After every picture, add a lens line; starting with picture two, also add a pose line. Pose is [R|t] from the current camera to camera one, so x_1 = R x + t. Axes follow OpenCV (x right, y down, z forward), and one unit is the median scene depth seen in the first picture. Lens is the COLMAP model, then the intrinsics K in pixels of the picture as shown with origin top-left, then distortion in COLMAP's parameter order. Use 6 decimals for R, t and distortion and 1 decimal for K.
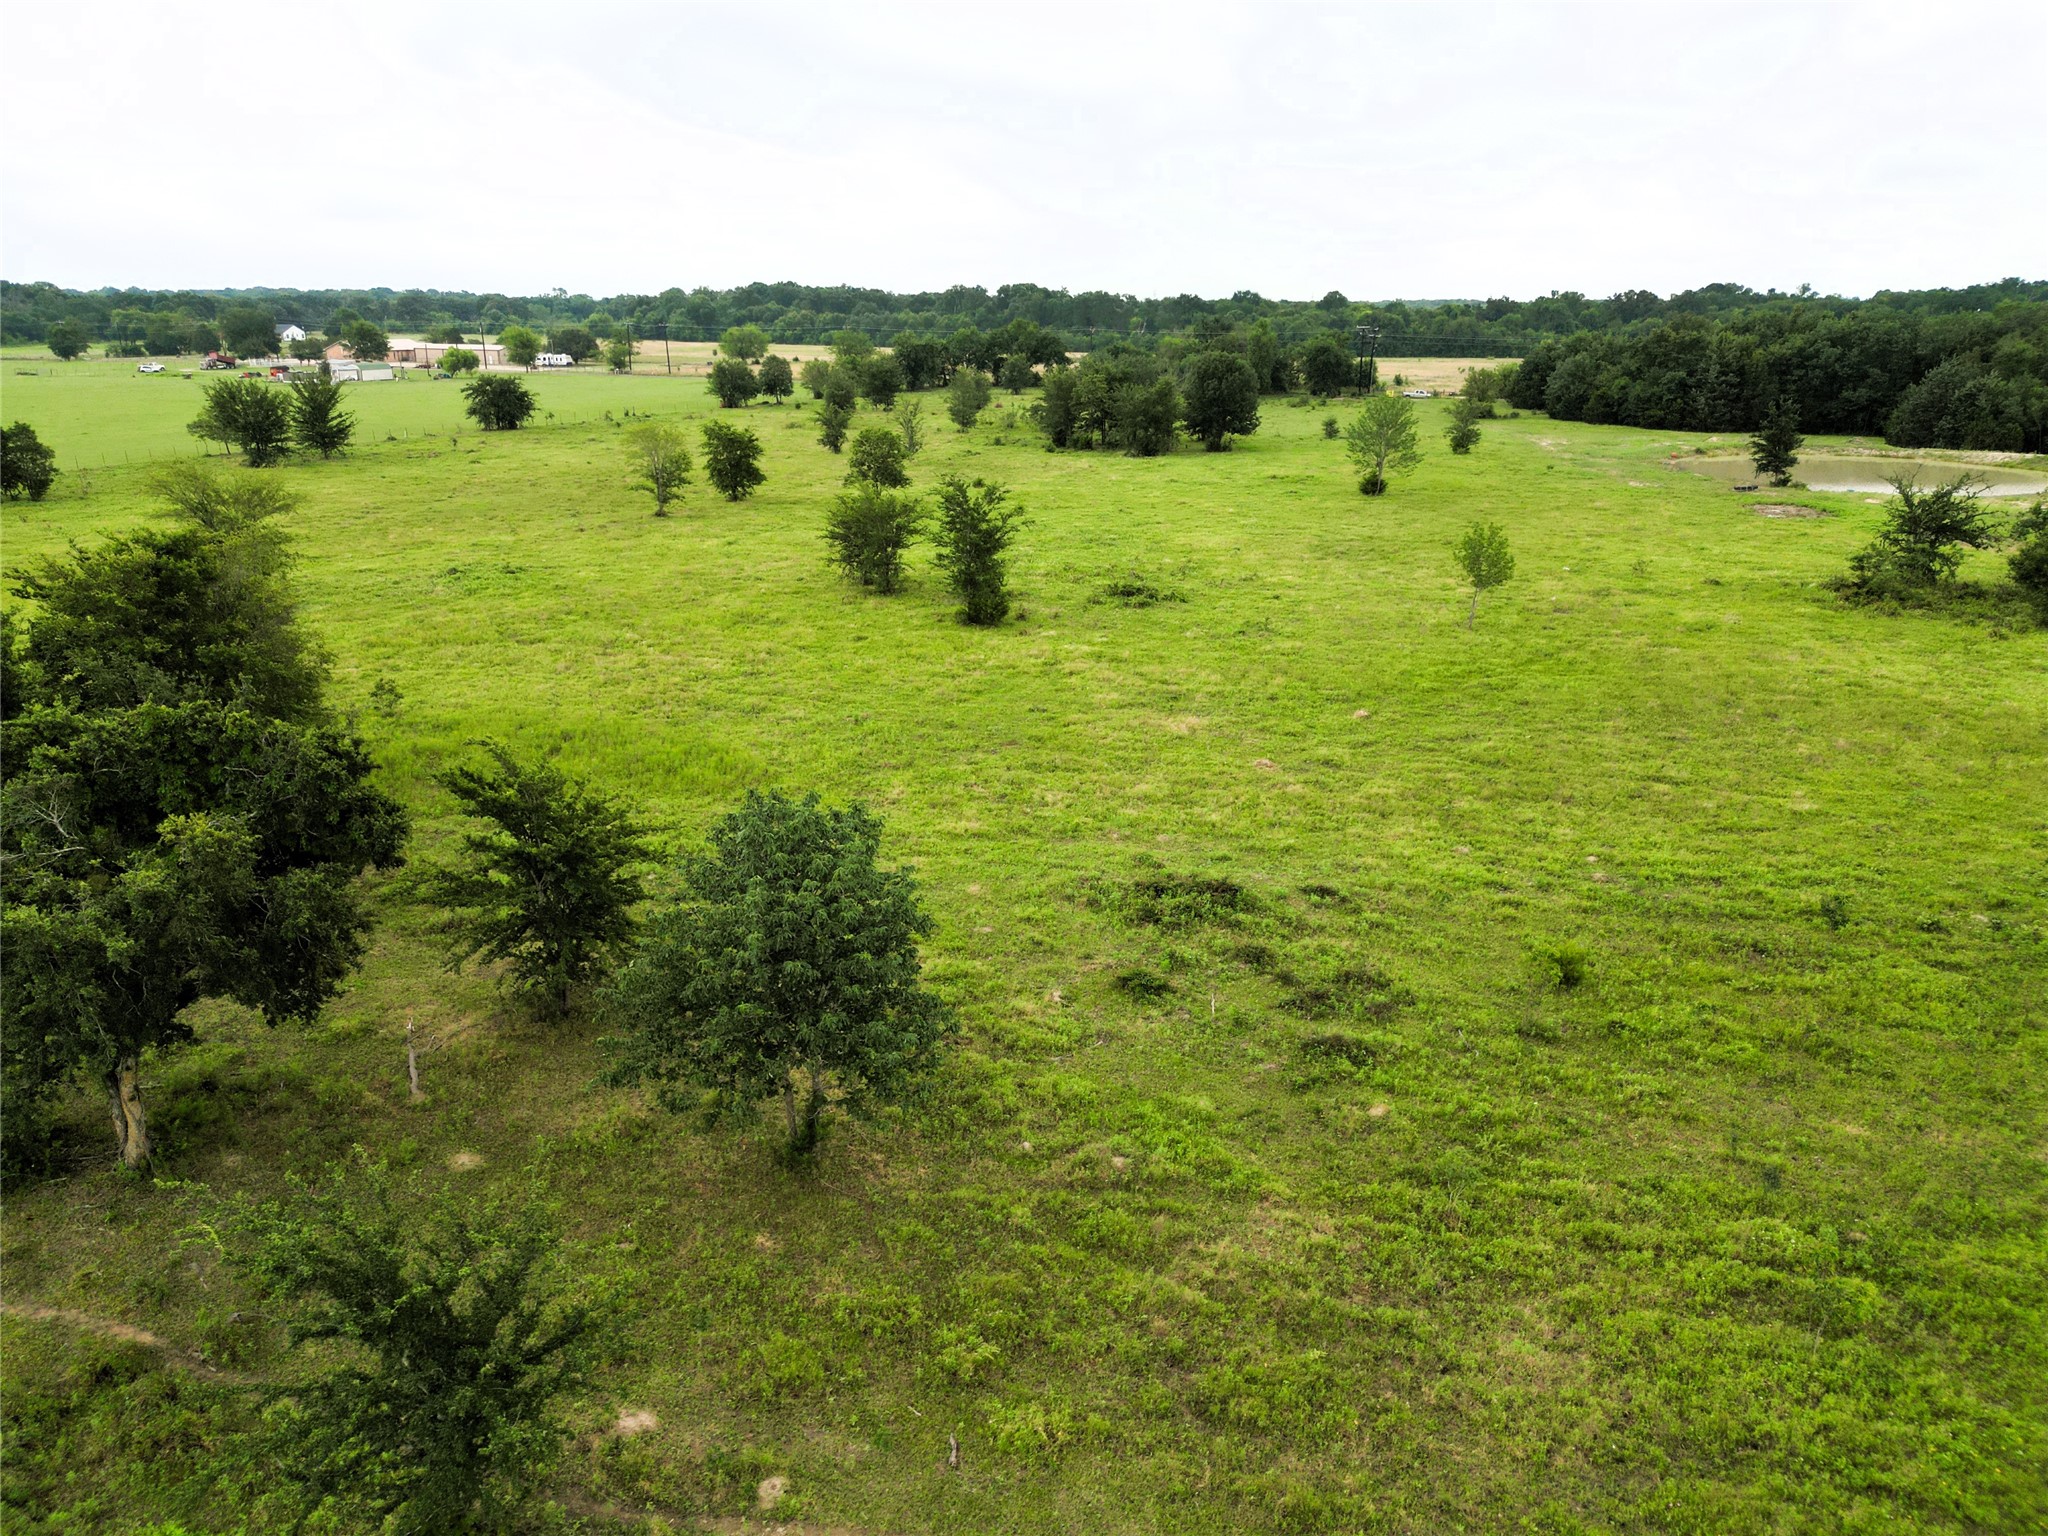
lens RADIAL K [[1437.1, 0, 1024.0], [0, 1437.1, 768.0], [0, 0, 1]] dist [0.065892, -0.061076]
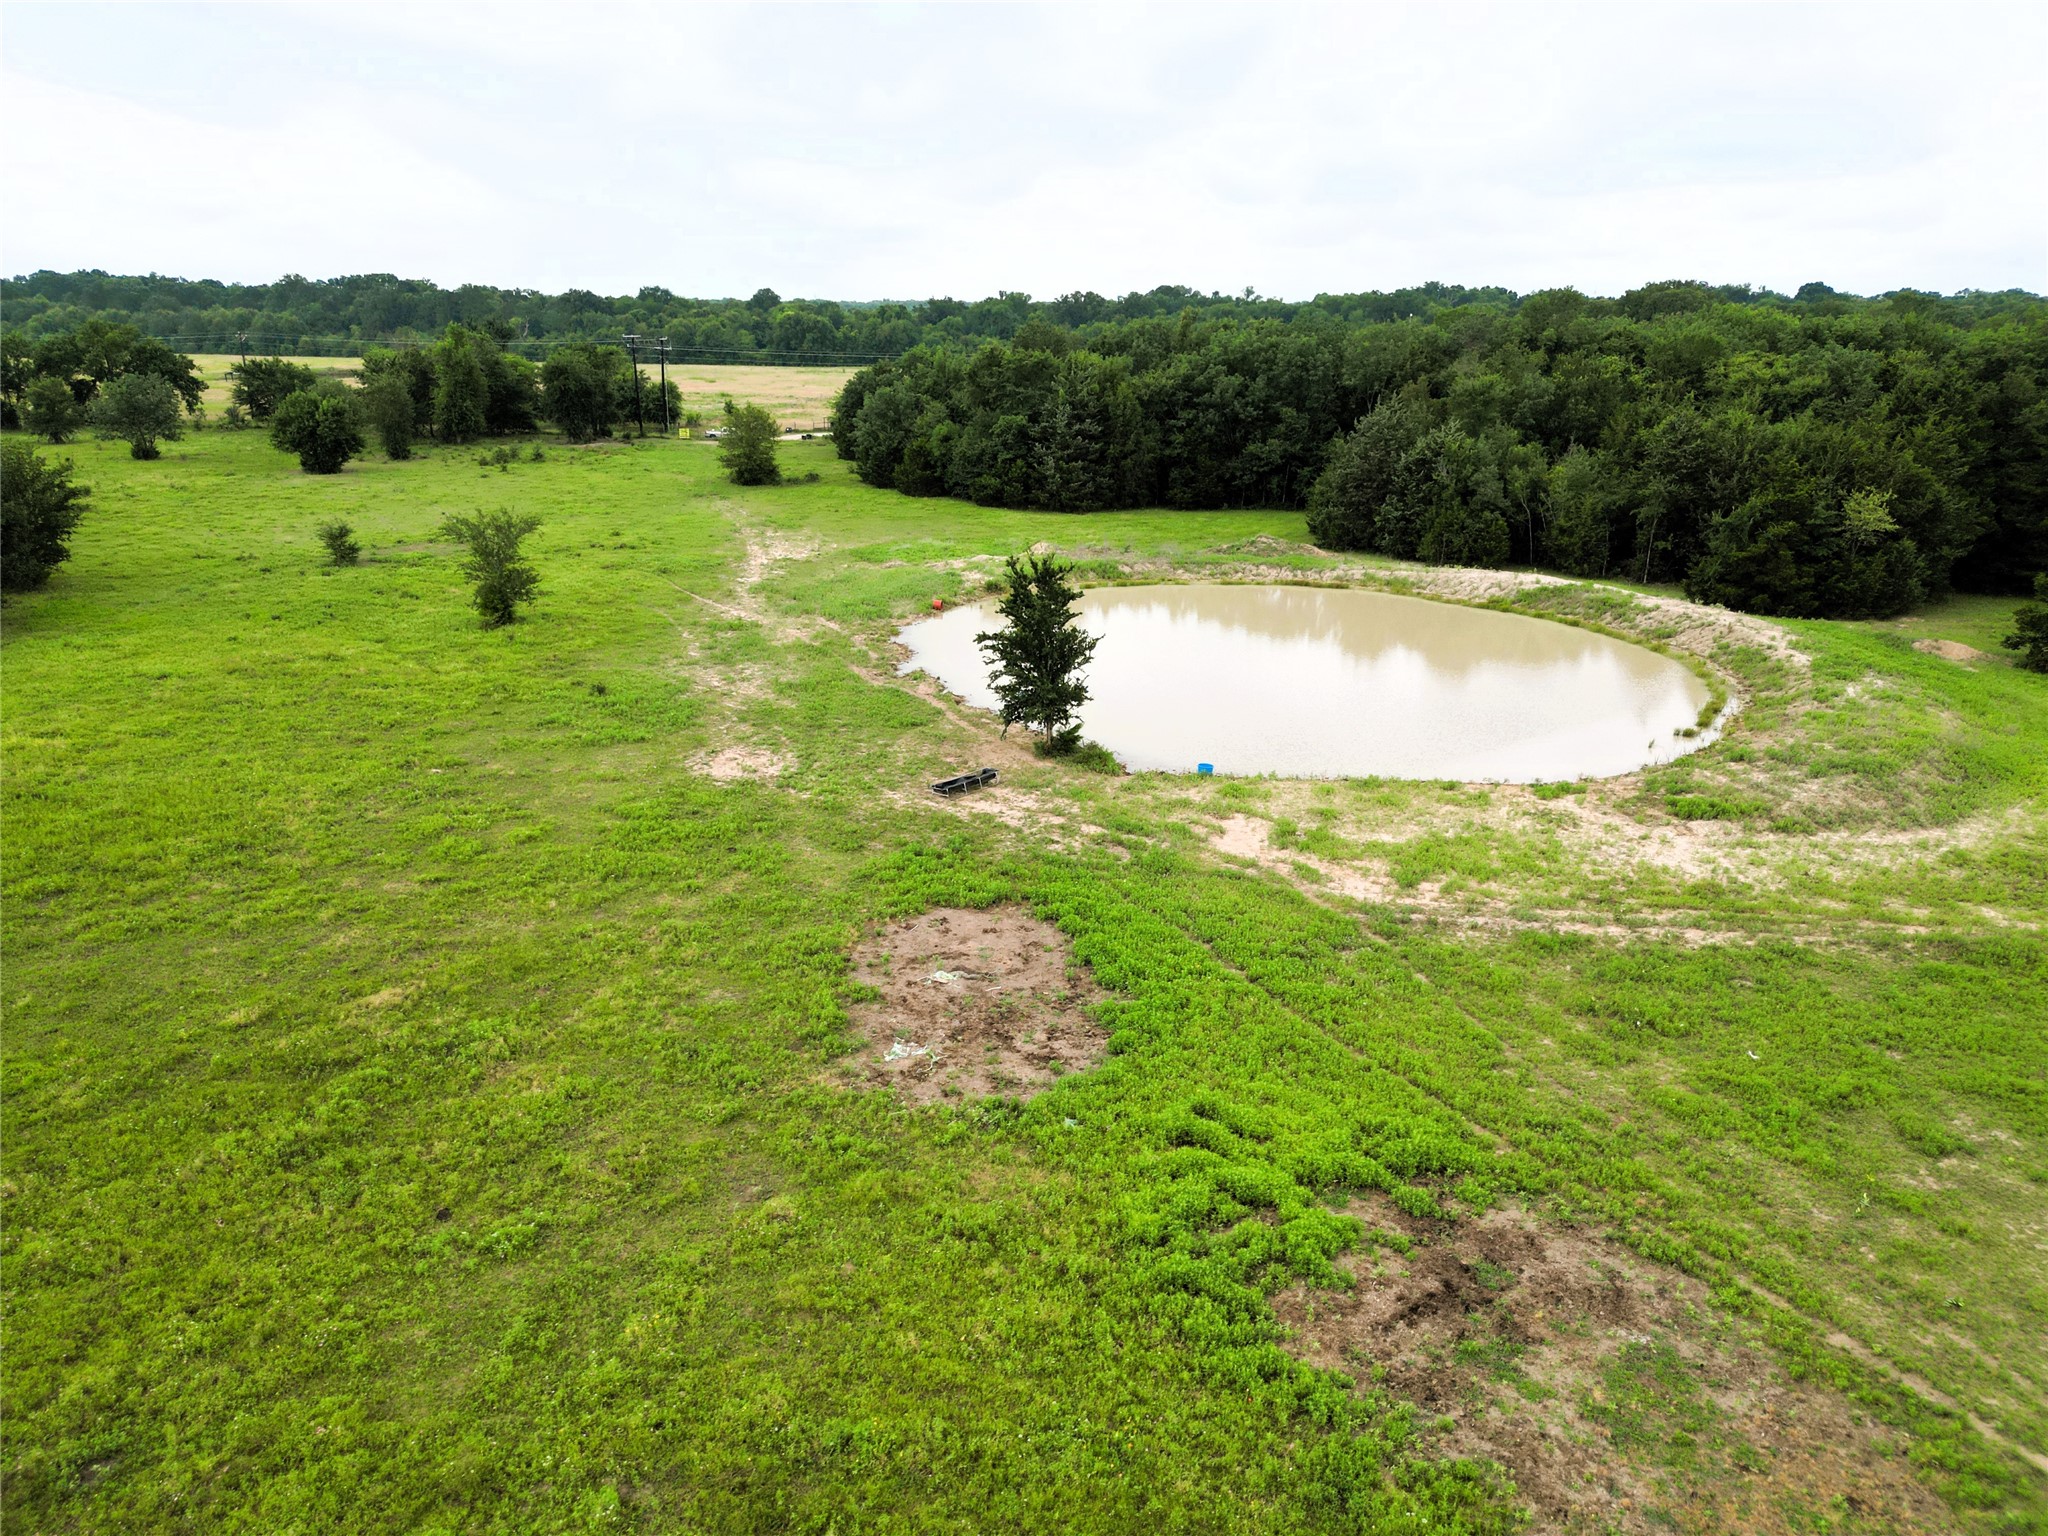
lens RADIAL K [[1431.7, 0, 1030.4], [0, 1431.7, 766.8], [0, 0, 1]] dist [0.070277, -0.066080]
pose [[0.950717, -0.093869, 0.295510, 0.166142], [0.093697, 0.995491, 0.014776, -0.083425], [-0.295564, 0.013641, 0.955225, 0.261710]]
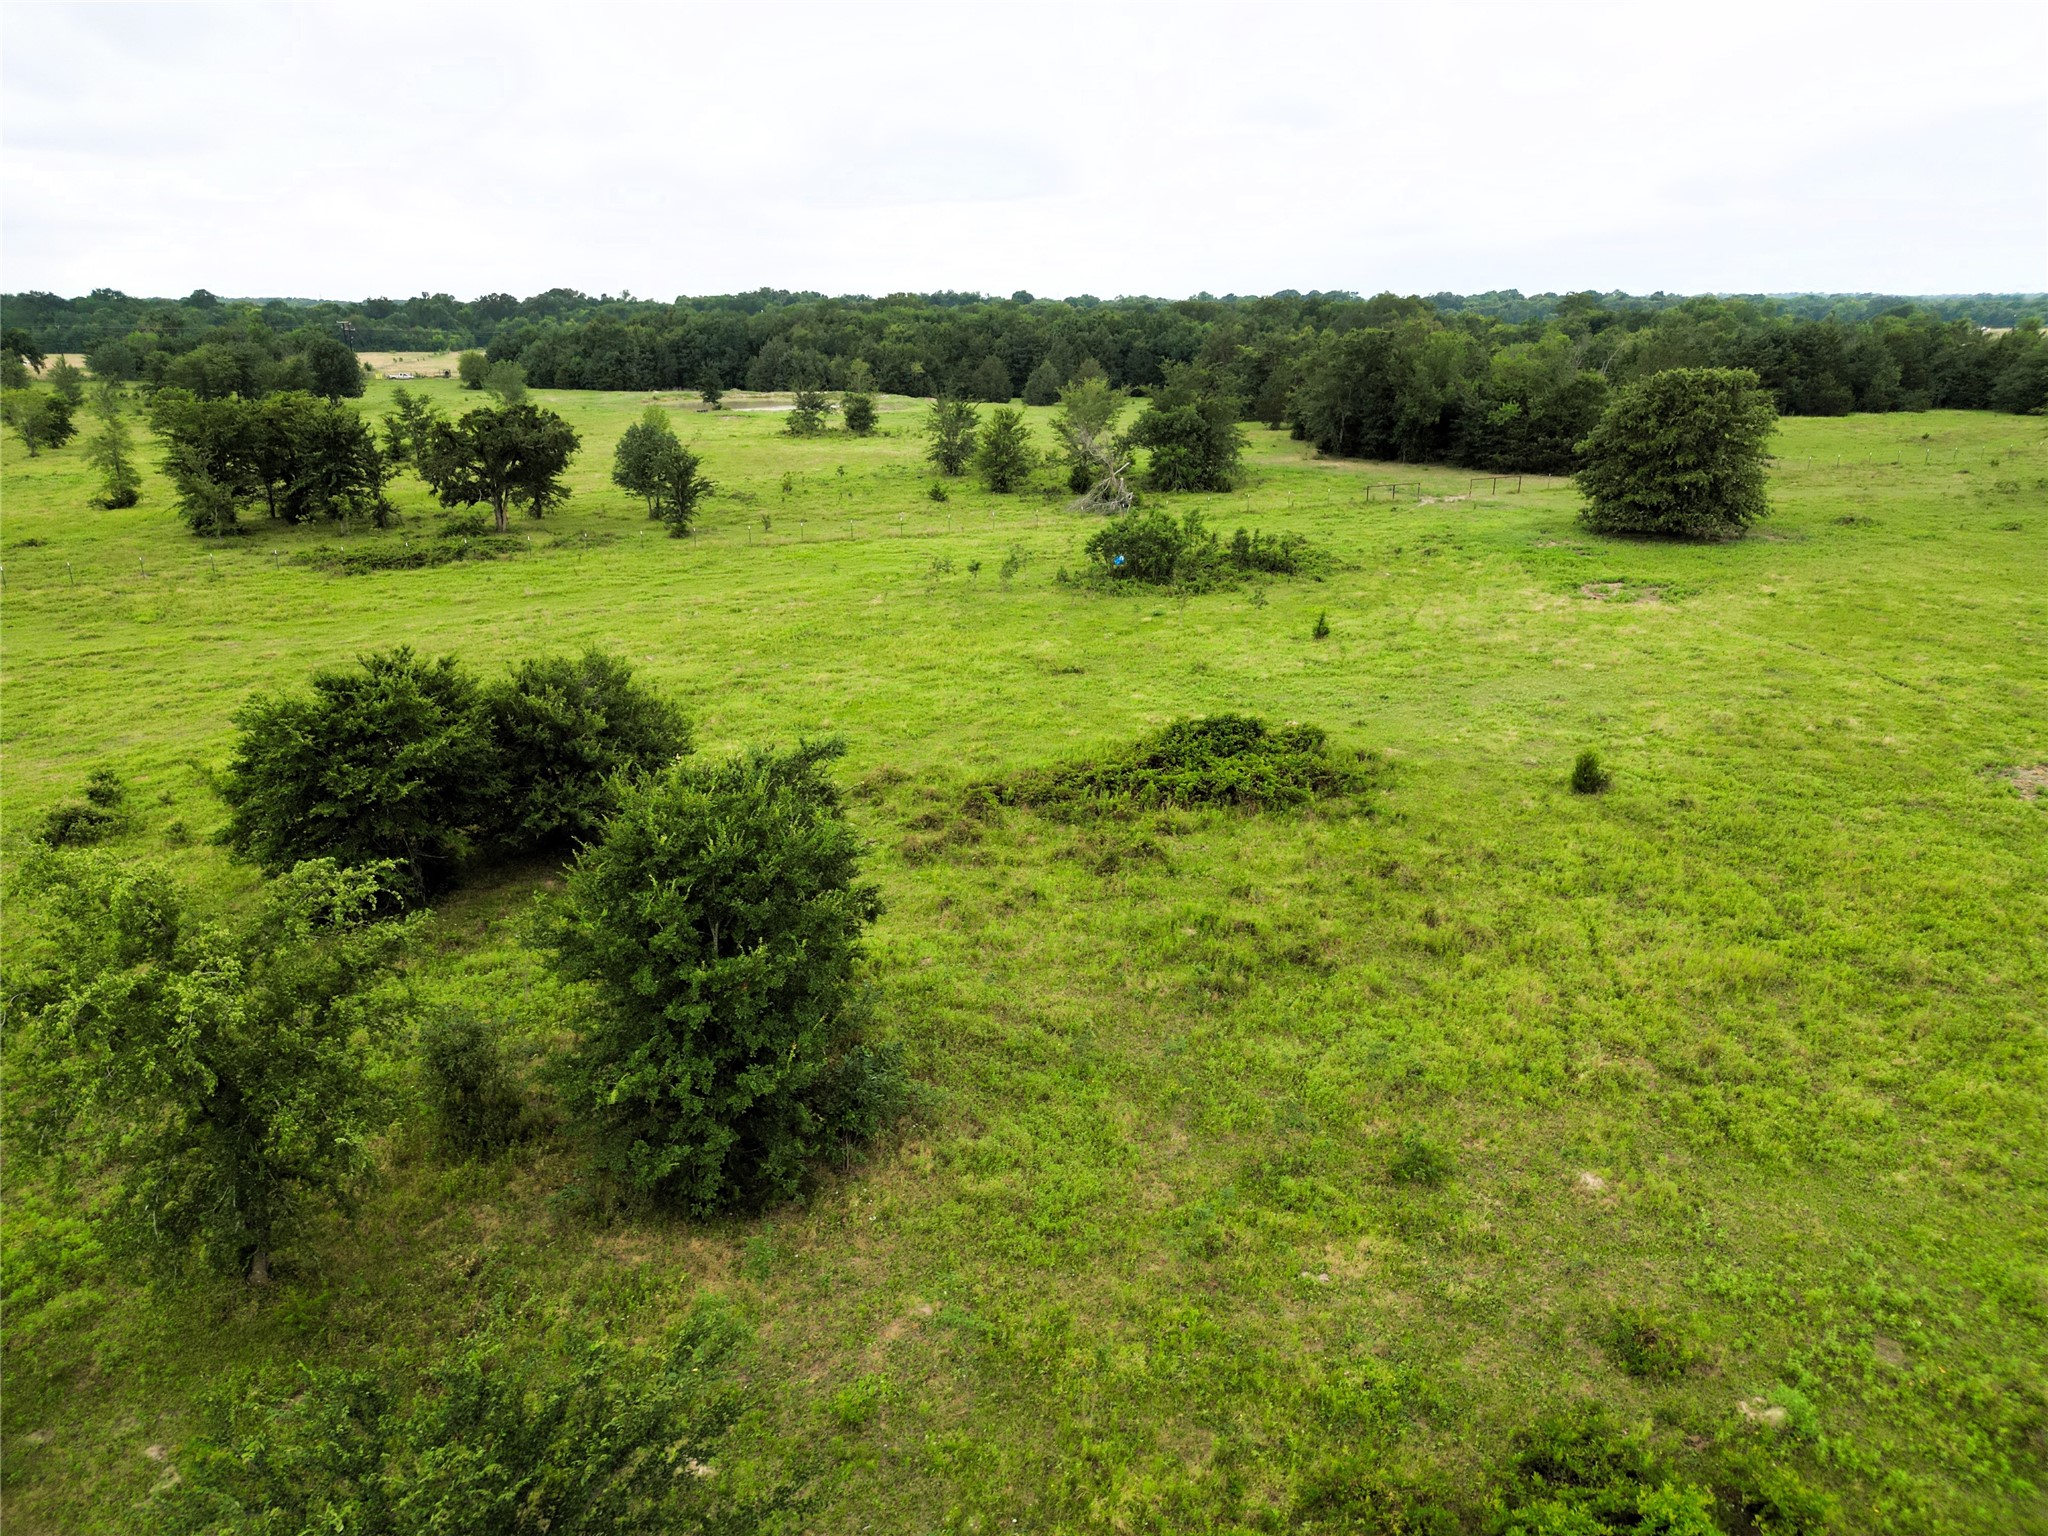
lens RADIAL K [[1431.7, 0, 1030.4], [0, 1431.7, 766.8], [0, 0, 1]] dist [0.070277, -0.066080]
pose [[0.731300, -0.212284, 0.648178, -0.181954], [0.212446, 0.973951, 0.079287, 0.071977], [-0.648125, 0.079720, 0.757350, -0.226875]]
